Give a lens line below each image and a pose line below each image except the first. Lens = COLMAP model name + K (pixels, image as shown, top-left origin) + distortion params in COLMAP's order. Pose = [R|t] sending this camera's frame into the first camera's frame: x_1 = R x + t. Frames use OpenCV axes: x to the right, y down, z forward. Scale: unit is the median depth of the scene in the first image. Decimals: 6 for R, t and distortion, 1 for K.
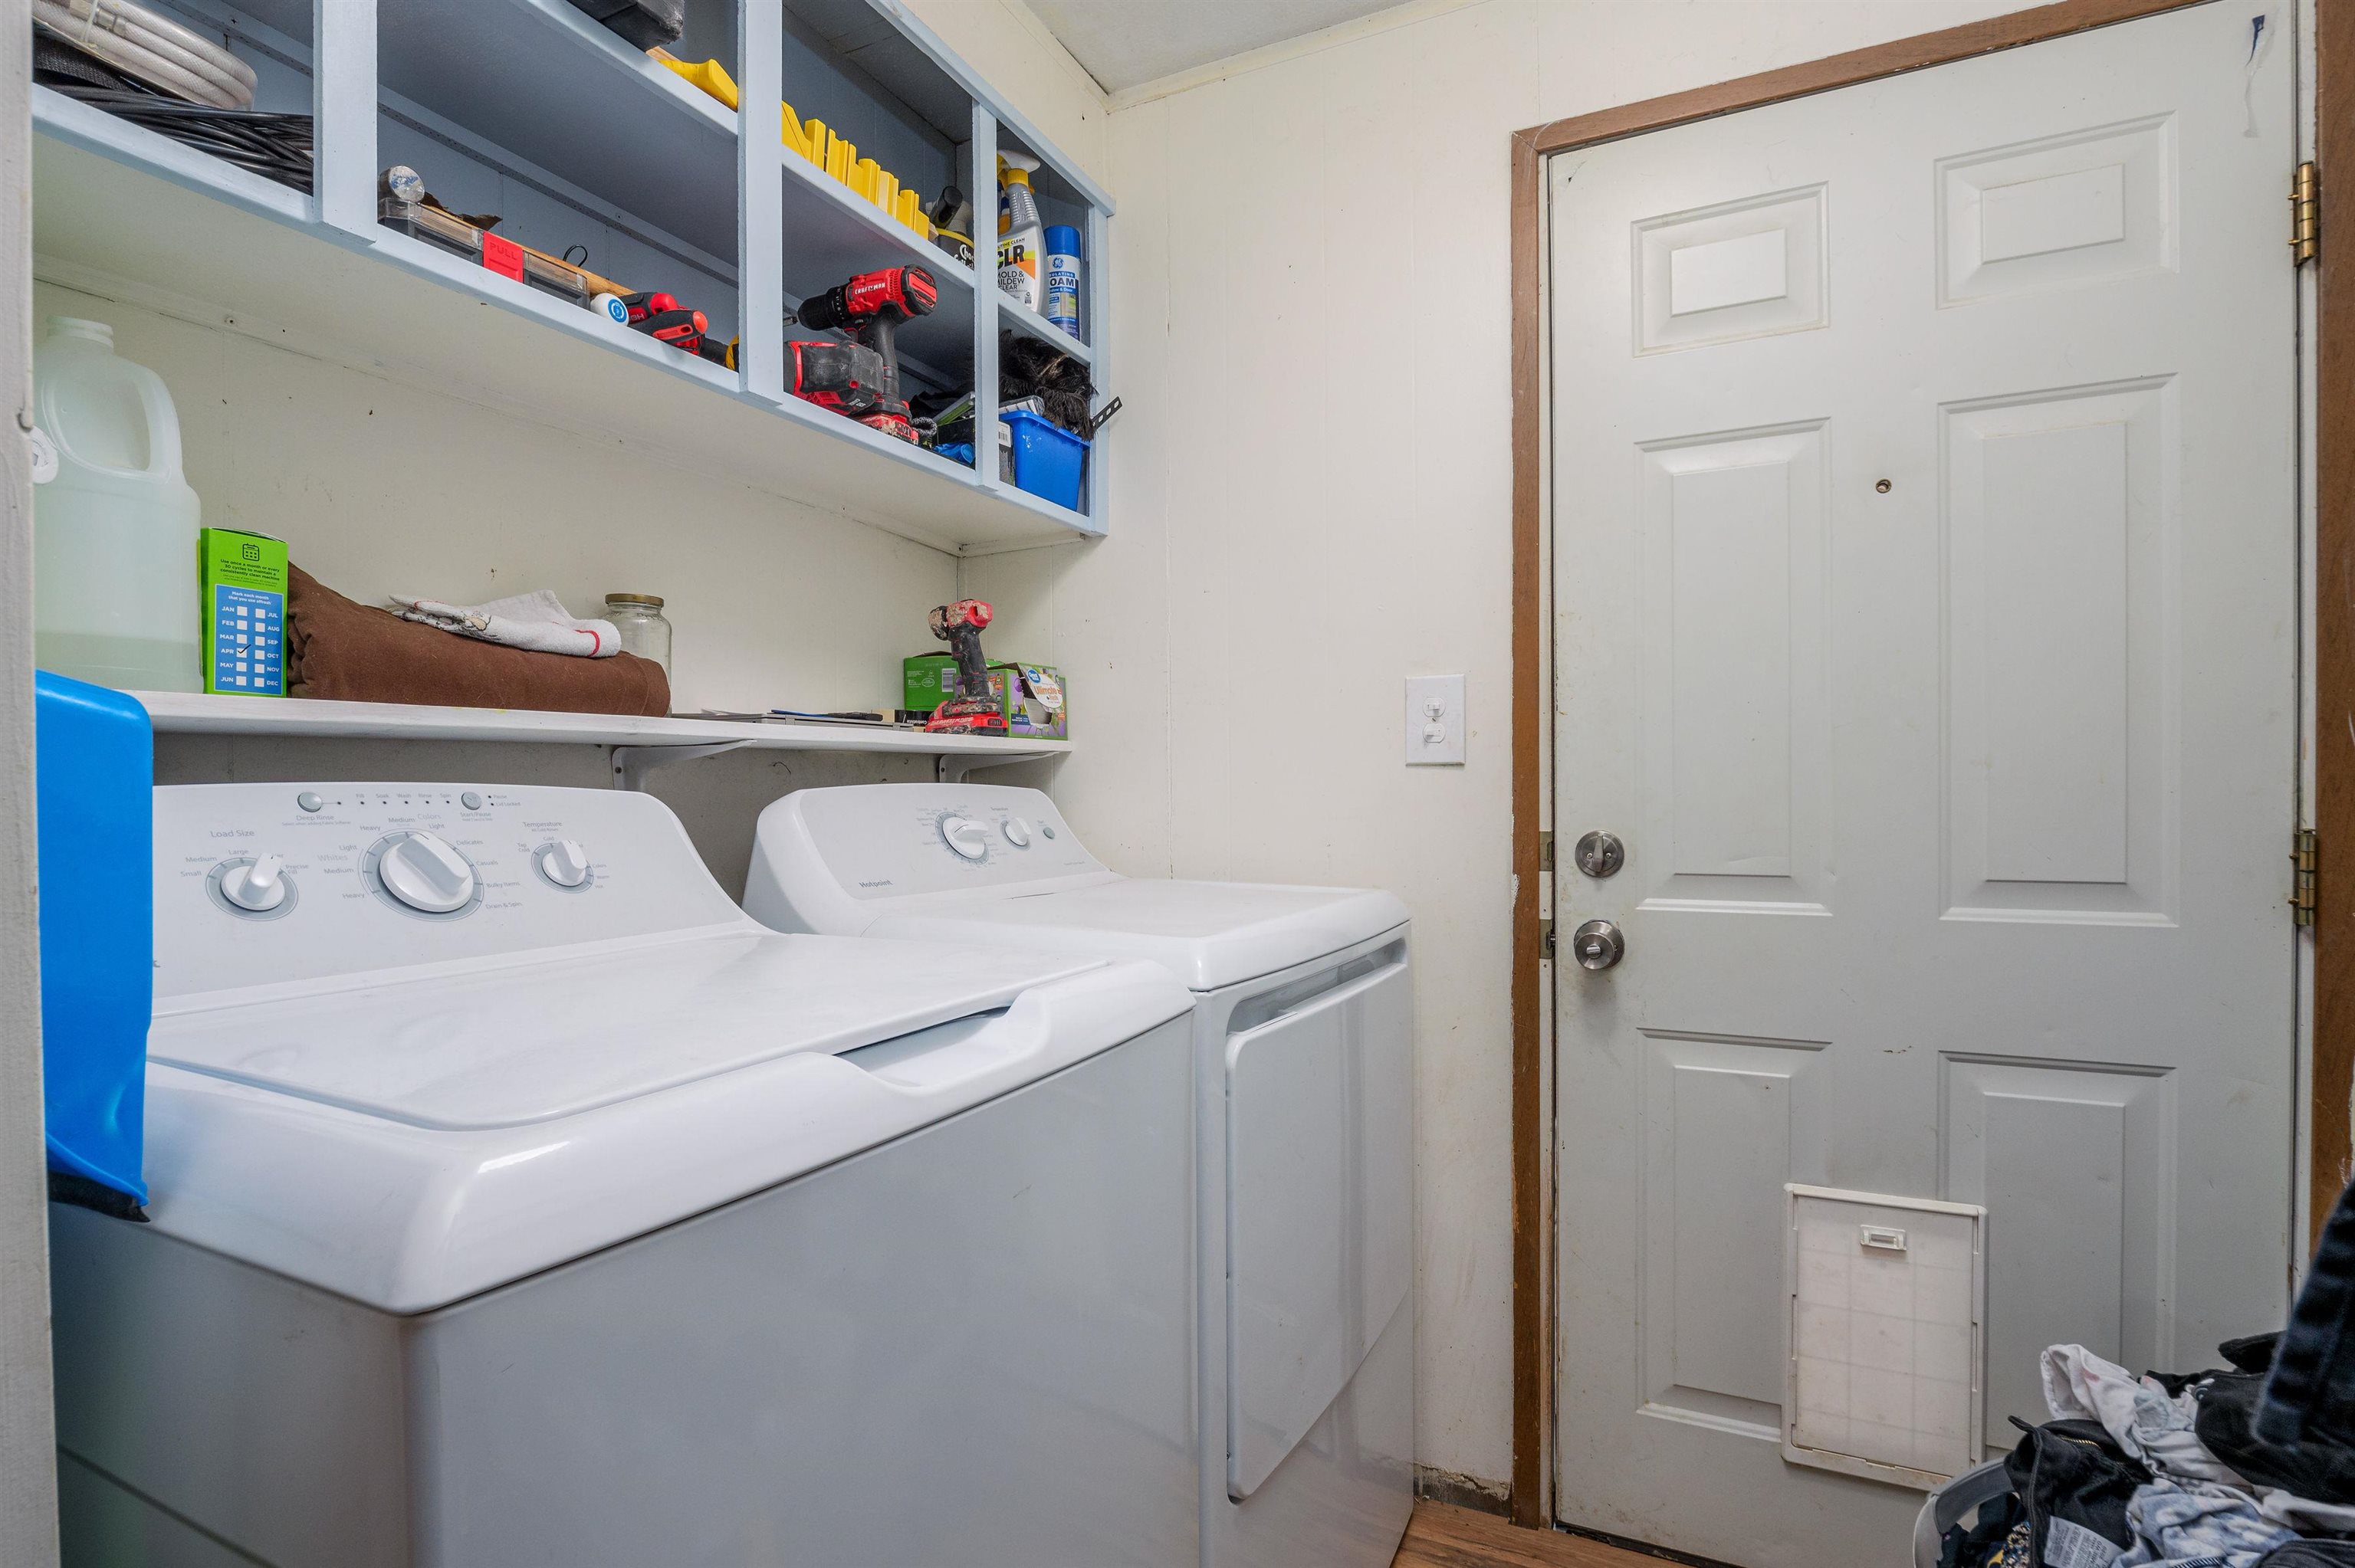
lens RADIAL K [[1151.2, 0, 1171.3], [0, 1151.2, 778.2], [0, 0, 1]] dist [-0.005815, -0.002237]
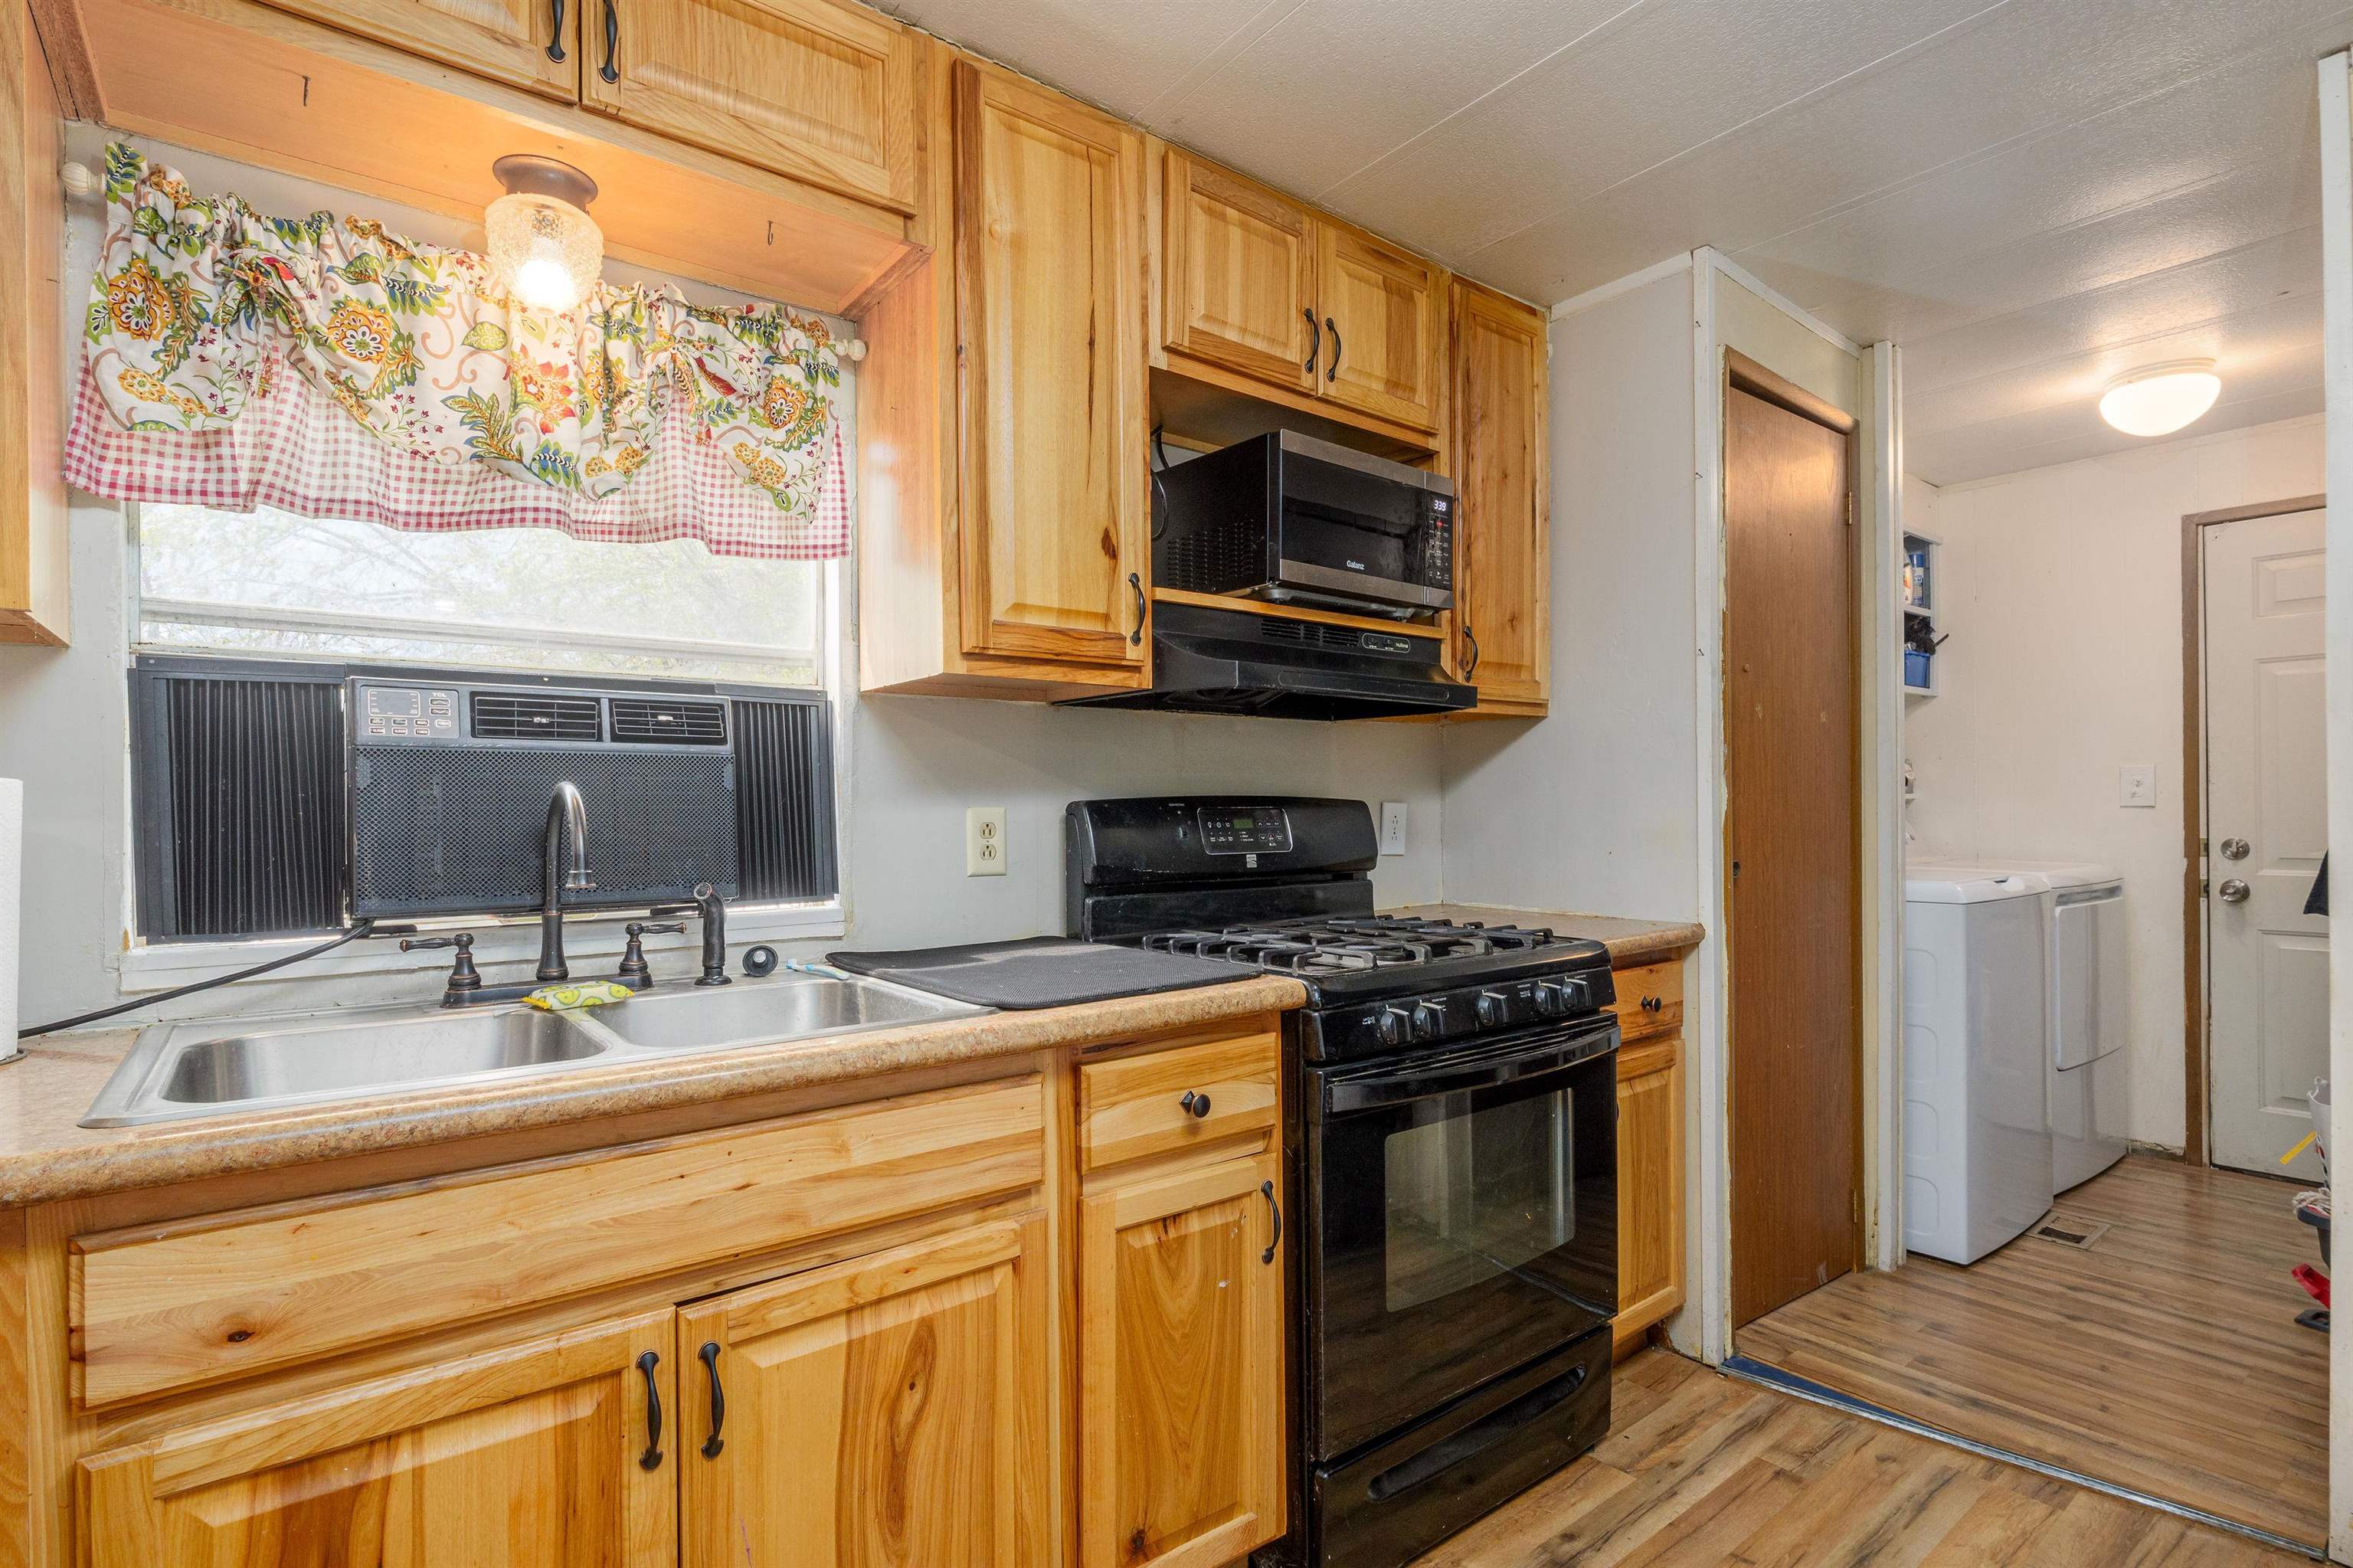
lens RADIAL K [[1150.4, 0, 1168.5], [0, 1150.4, 794.9], [0, 0, 1]] dist [-0.005815, -0.002237]
pose [[0.904085, -0.003722, -0.427336, -0.513704], [0.001748, 0.999986, -0.005011, -0.028106], [0.427349, 0.003784, 0.904079, -1.768713]]
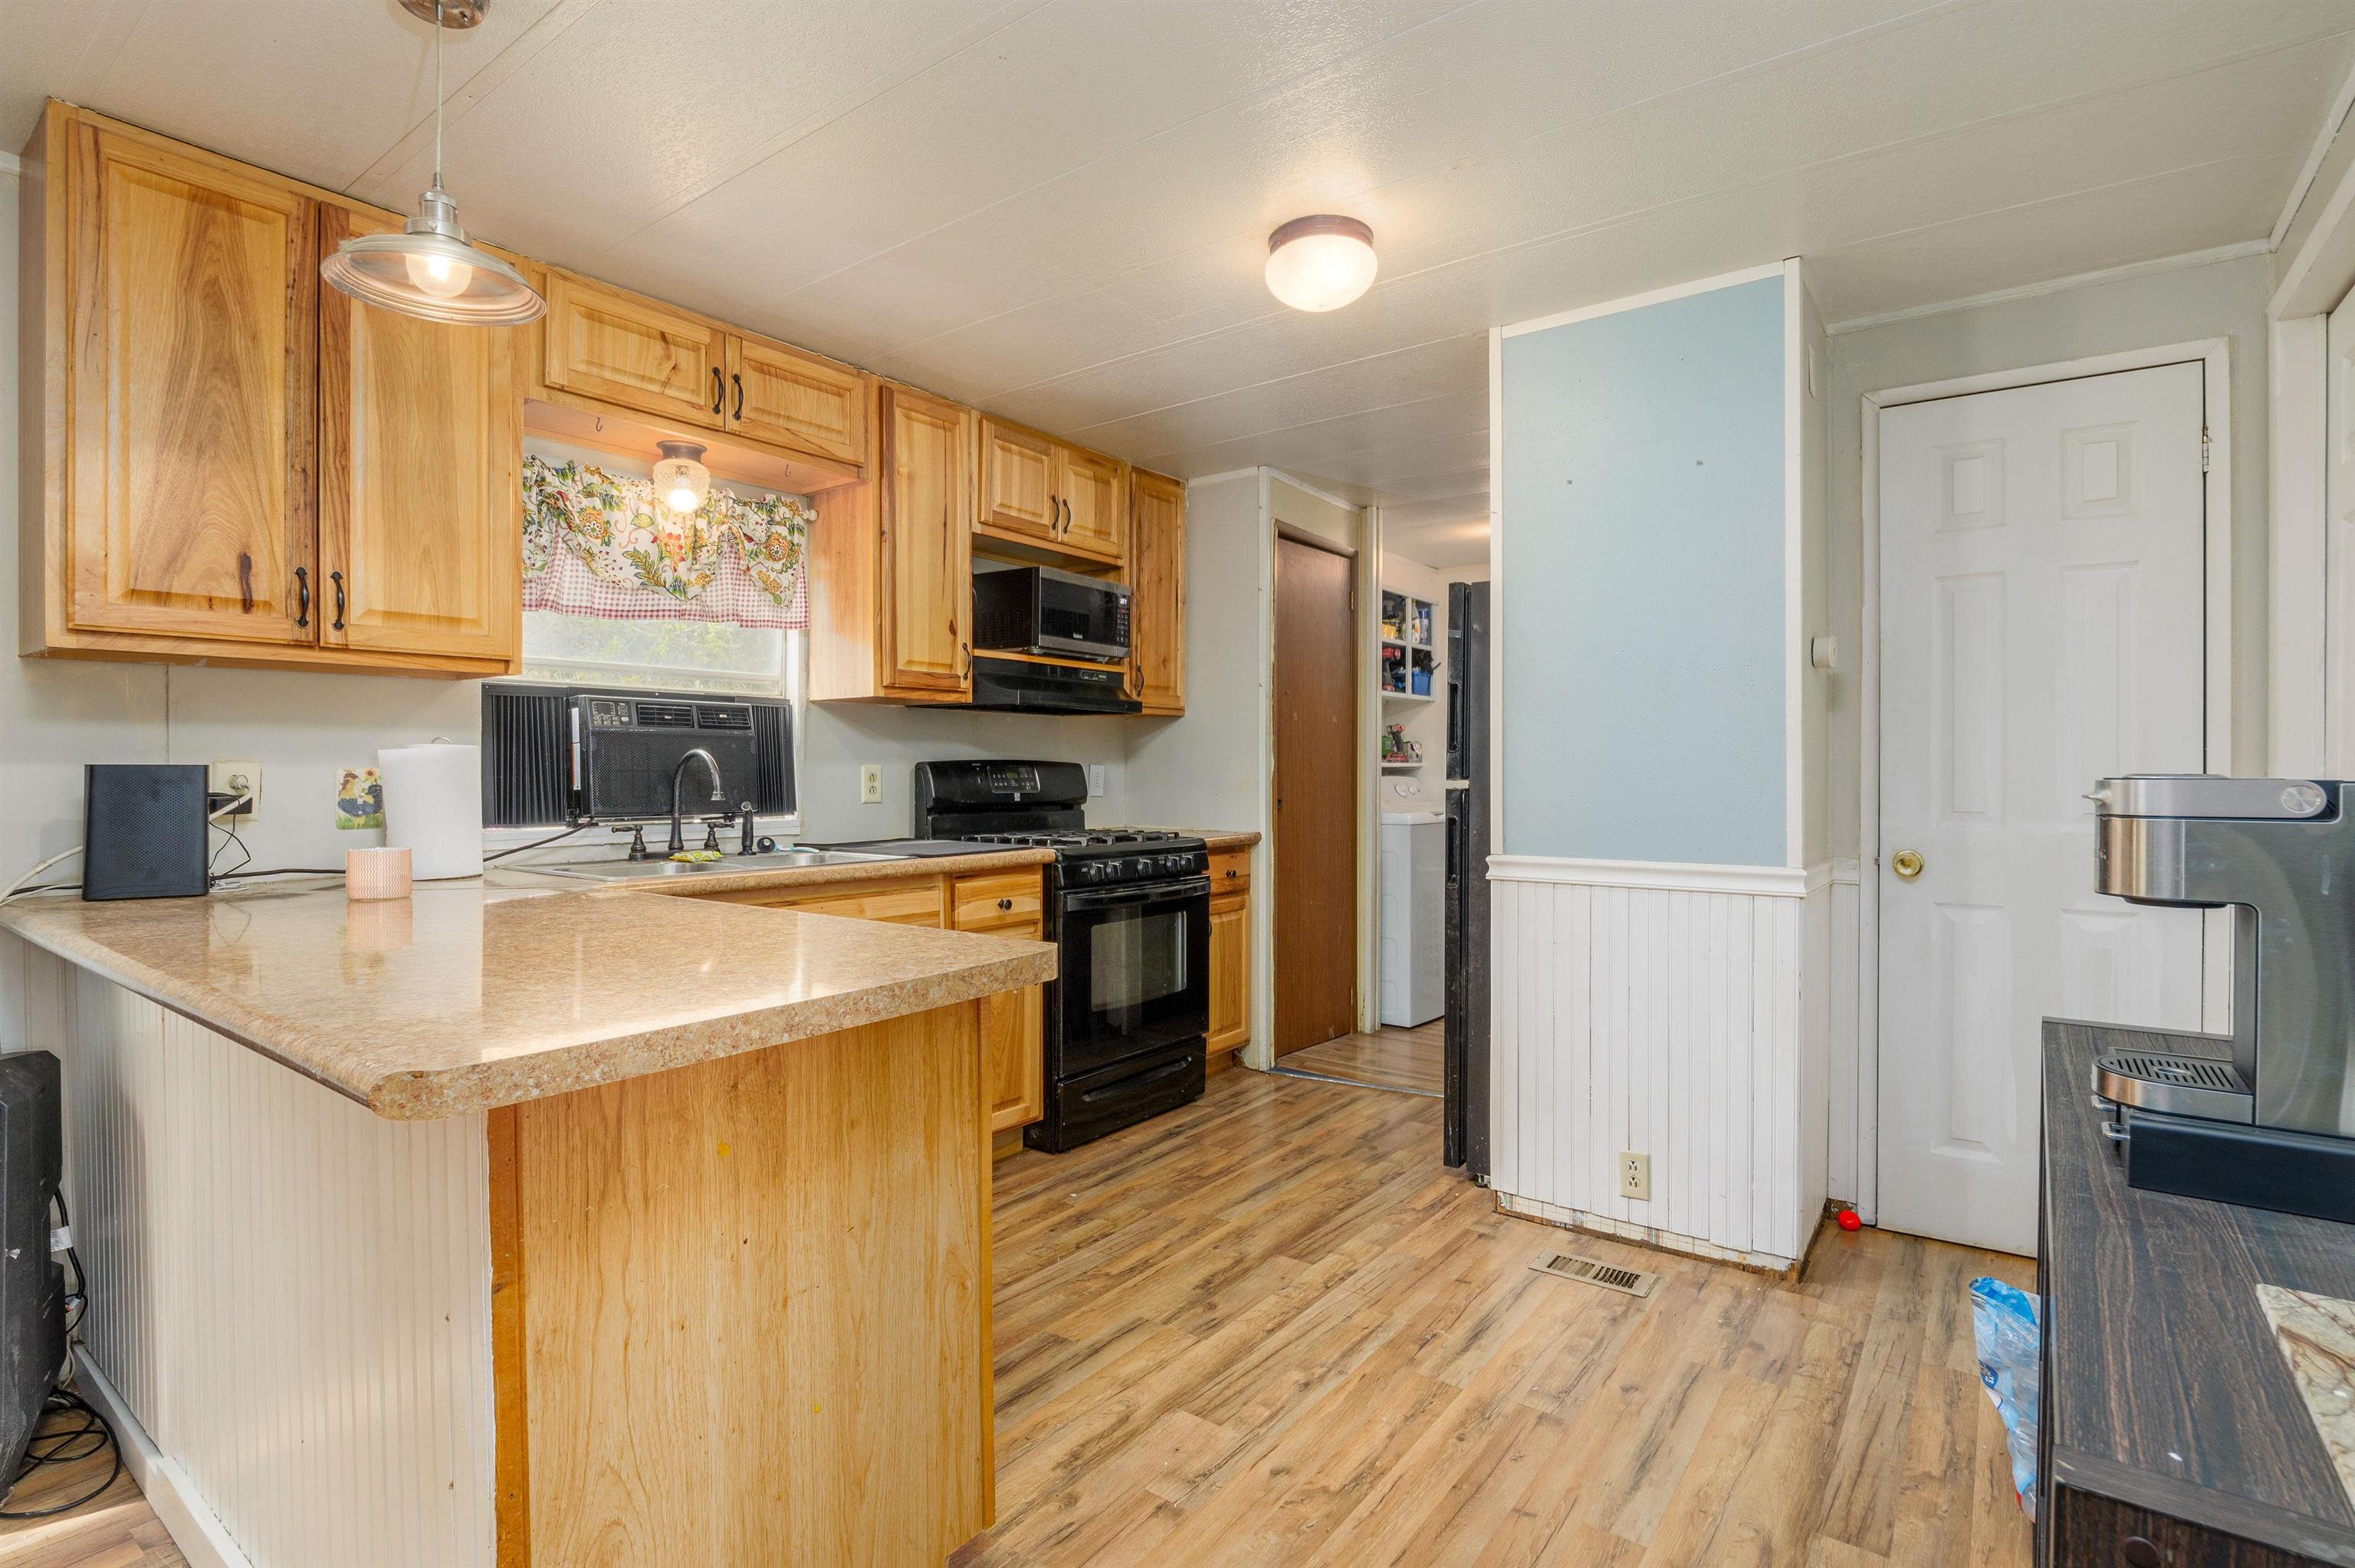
lens RADIAL K [[1151.2, 0, 1175.6], [0, 1151.2, 767.0], [0, 0, 1]] dist [-0.005815, -0.002237]
pose [[0.984708, 0.006435, -0.174093, -0.255250], [-0.006680, 0.999977, -0.000822, -0.019209], [0.174084, 0.001973, 0.984729, -2.833294]]
